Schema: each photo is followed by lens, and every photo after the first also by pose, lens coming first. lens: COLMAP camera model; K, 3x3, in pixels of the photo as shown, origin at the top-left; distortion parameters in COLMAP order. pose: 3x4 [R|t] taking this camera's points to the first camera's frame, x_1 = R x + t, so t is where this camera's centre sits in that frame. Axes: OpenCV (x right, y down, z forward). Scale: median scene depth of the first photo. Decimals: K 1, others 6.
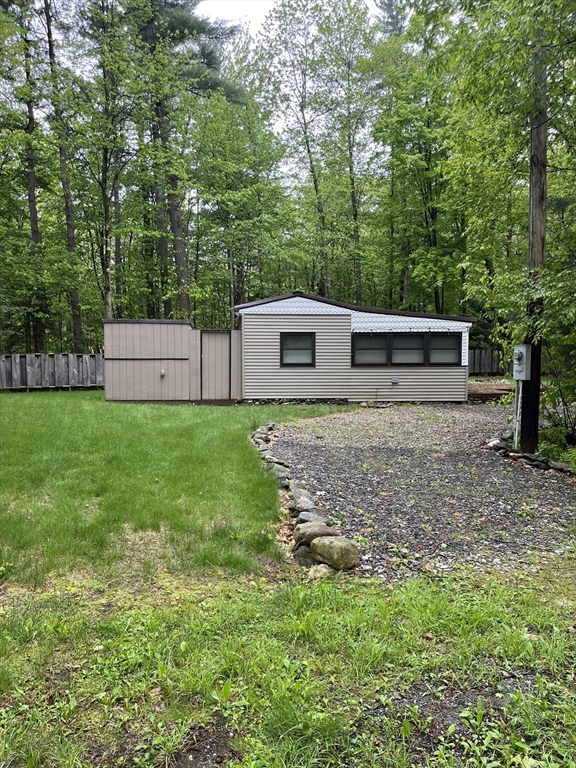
lens RADIAL K [[574.5, 0, 288.0], [0, 574.5, 384.0], [0, 0, 1]] dist [0.001085, -0.001346]
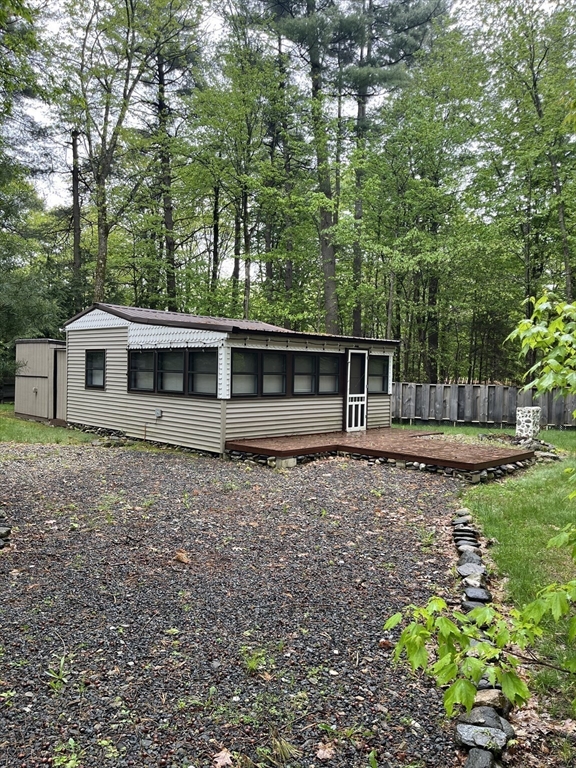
lens RADIAL K [[574.5, 0, 288.0], [0, 574.5, 384.0], [0, 0, 1]] dist [0.001085, -0.001346]
pose [[0.684366, 0.034433, -0.728325, 0.840944], [-0.082988, 0.996072, -0.030887, -0.035168], [0.724400, 0.081580, 0.684536, 0.616897]]
